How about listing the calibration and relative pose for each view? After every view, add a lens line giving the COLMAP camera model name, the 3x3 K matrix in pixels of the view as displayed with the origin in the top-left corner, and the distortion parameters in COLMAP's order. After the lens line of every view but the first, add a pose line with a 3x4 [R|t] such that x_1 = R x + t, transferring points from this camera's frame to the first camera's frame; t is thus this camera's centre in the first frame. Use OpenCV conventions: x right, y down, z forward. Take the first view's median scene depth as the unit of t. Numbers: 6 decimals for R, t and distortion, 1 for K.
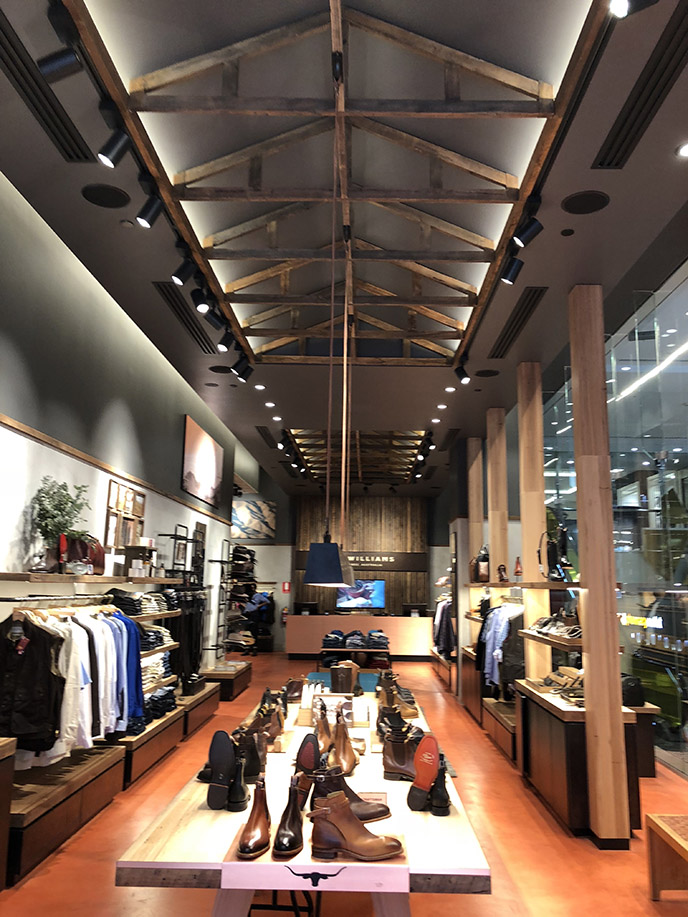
lens RADIAL K [[733.8, 0, 344.0], [0, 733.8, 458.5], [0, 0, 1]] dist [0.081873, -0.003093]
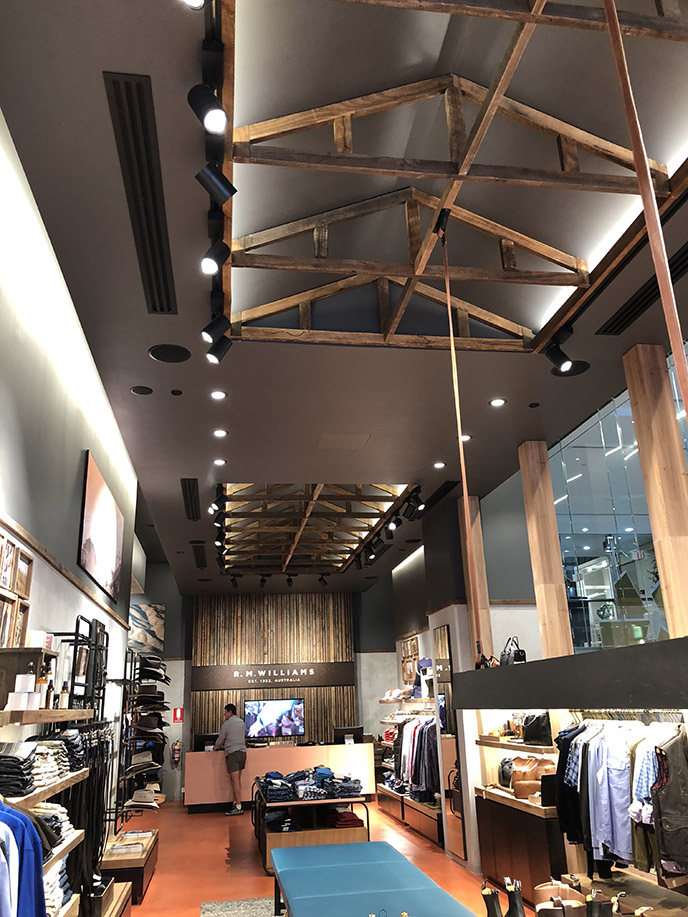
lens RADIAL K [[742.9, 0, 331.5], [0, 742.9, 456.0], [0, 0, 1]] dist [-0.002590, 0.075560]
pose [[0.984490, 0.003846, 0.175397, -0.101084], [0.022913, 0.988378, -0.150278, 0.043657], [-0.173936, 0.151966, 0.972961, 0.274094]]
